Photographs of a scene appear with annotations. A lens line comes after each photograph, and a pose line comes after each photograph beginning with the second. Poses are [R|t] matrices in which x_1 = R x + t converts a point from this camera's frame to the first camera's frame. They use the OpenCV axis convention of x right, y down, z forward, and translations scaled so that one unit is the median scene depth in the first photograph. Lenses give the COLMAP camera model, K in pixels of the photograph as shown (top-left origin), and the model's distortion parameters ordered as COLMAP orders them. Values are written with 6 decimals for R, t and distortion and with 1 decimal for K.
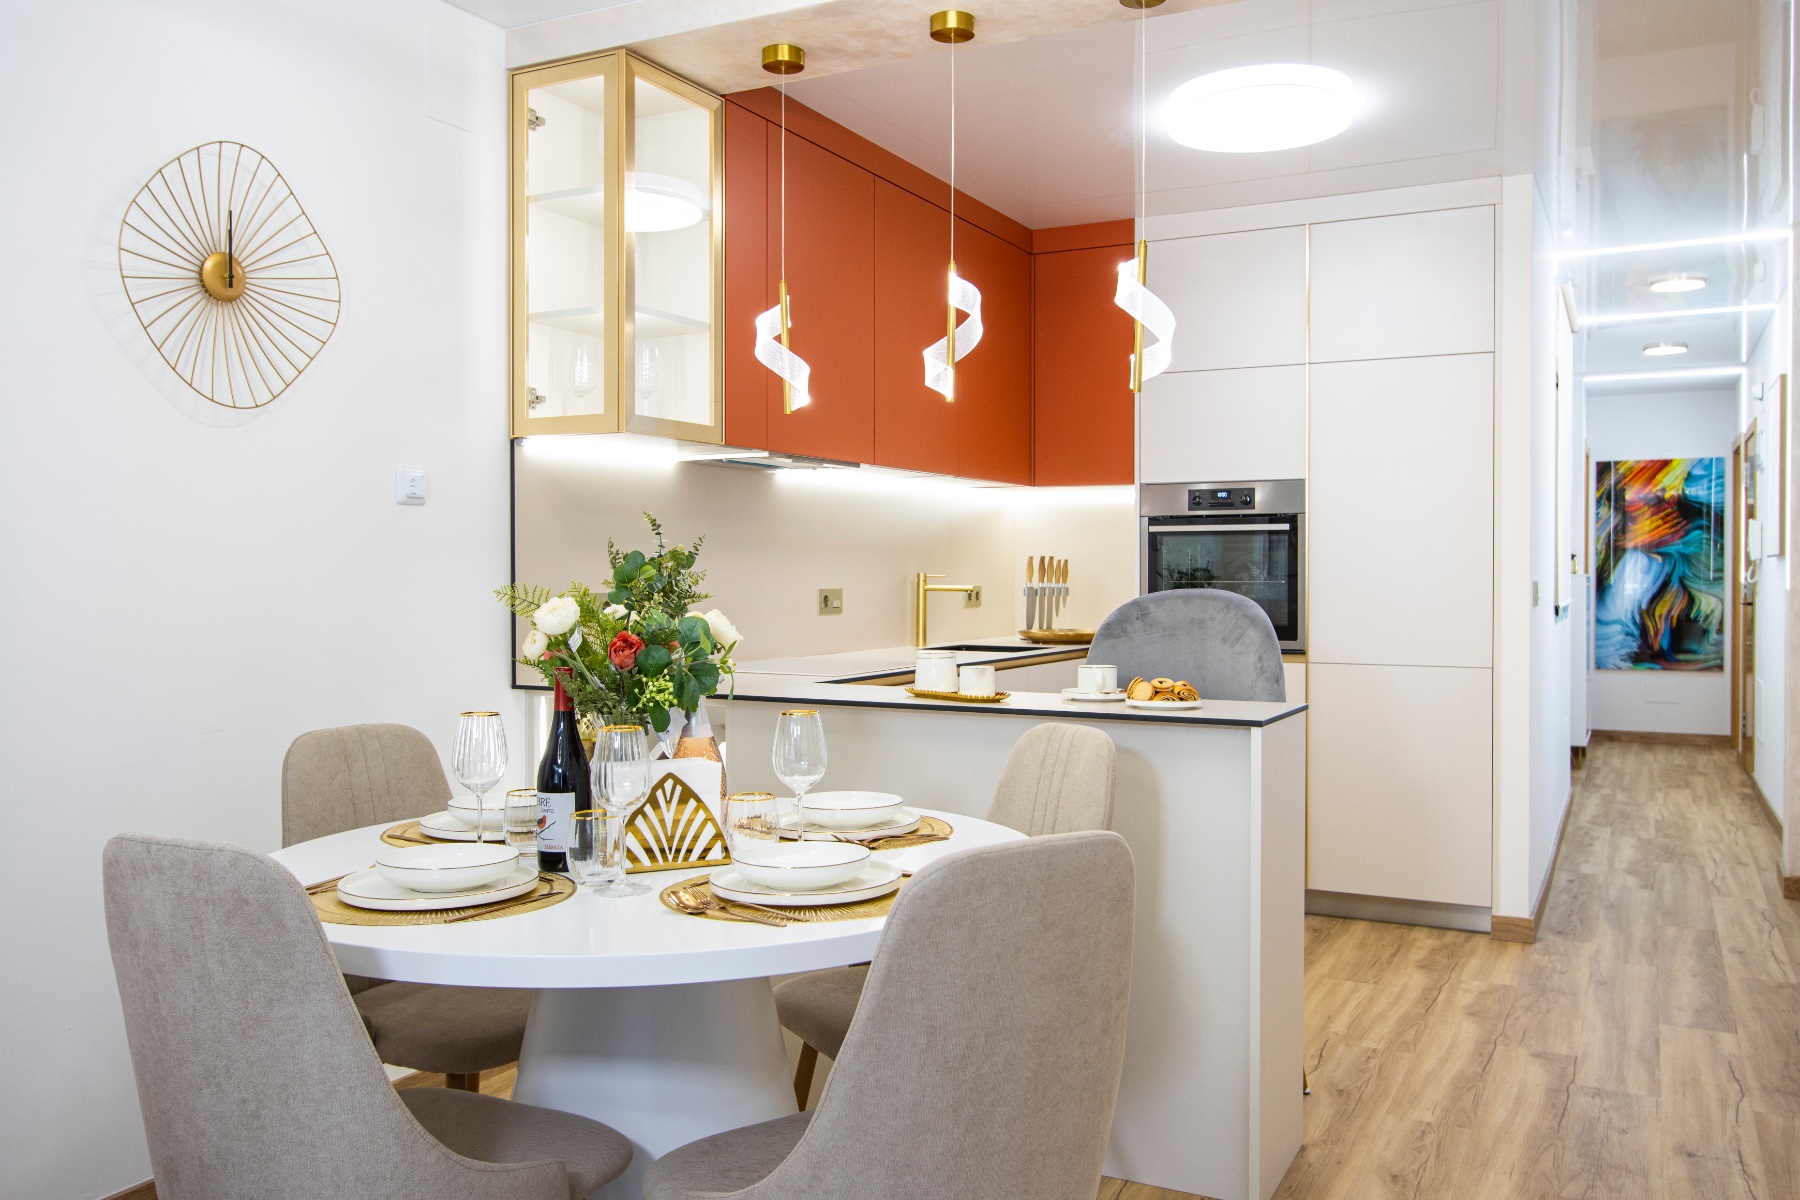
lens RADIAL K [[1460.8, 0, 895.3], [0, 1460.8, 580.5], [0, 0, 1]] dist [0.007799, 0.008414]
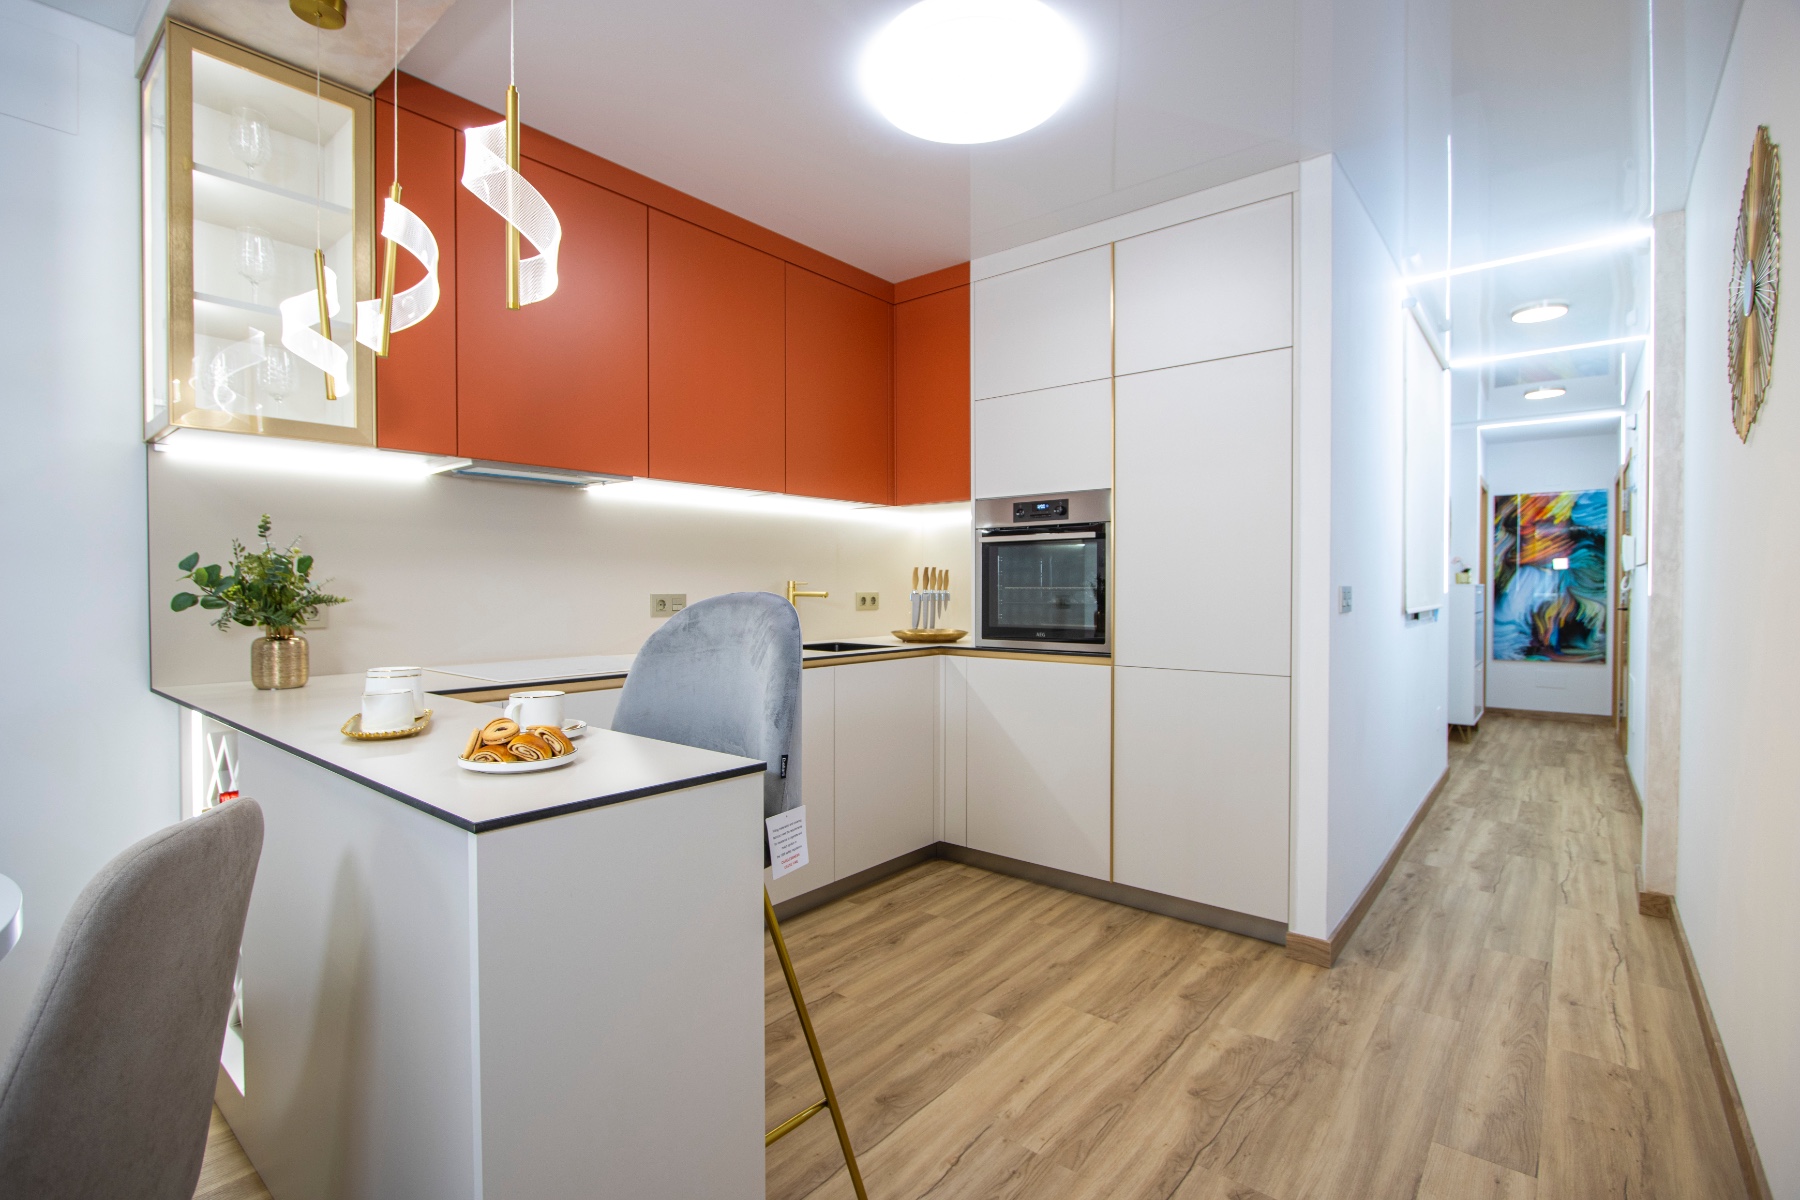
lens RADIAL K [[840.2, 0, 884.2], [0, 840.2, 599.5], [0, 0, 1]] dist [-0.016959, 0.000393]
pose [[0.976281, 0.002083, -0.216498, 0.212137], [-0.000061, 0.999956, 0.009345, 0.003134], [0.216508, -0.009110, 0.976238, 0.323994]]
